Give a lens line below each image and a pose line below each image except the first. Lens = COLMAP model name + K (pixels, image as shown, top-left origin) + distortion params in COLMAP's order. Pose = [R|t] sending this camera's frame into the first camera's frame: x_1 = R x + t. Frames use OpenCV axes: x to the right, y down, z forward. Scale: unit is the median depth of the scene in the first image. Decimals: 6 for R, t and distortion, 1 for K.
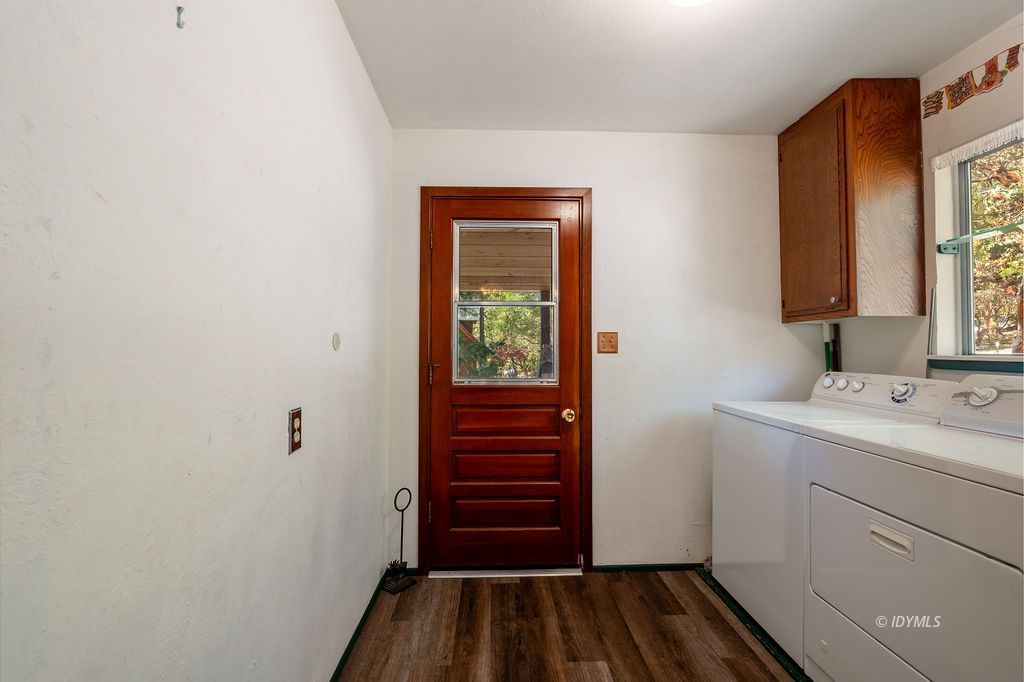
lens RADIAL K [[456.7, 0, 510.9], [0, 456.7, 341.9], [0, 0, 1]] dist [-0.013914, 0.002674]
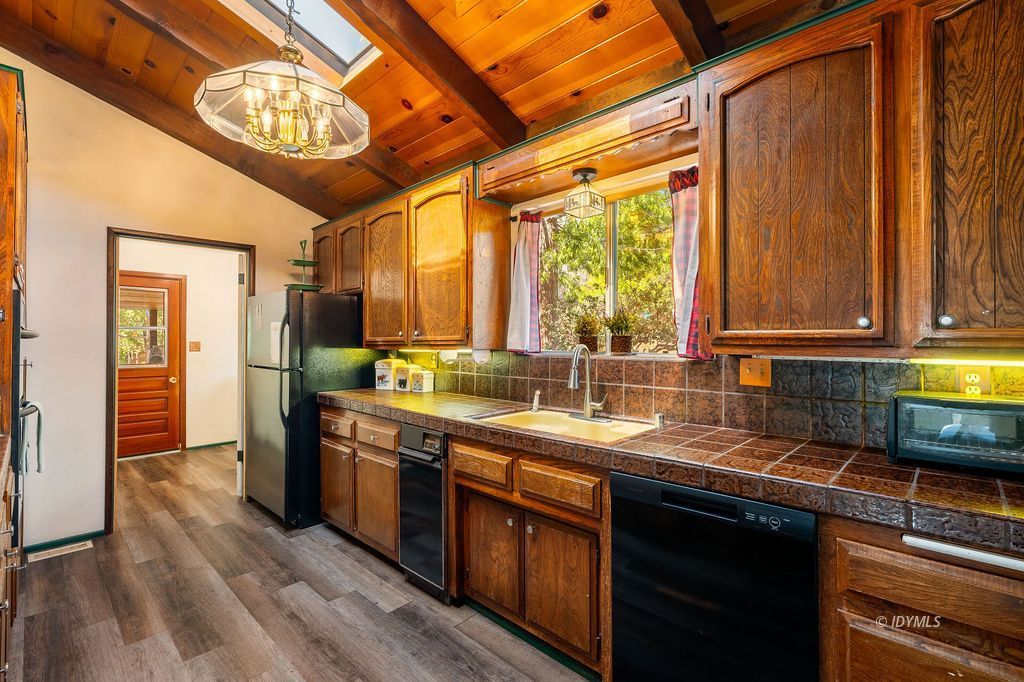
lens RADIAL K [[456.7, 0, 508.1], [0, 456.7, 337.9], [0, 0, 1]] dist [-0.013914, 0.002674]
pose [[0.709225, 0.004632, 0.704967, -0.262048], [-0.009405, 0.999952, 0.002891, -0.061199], [-0.704920, -0.008680, 0.709234, -1.634118]]
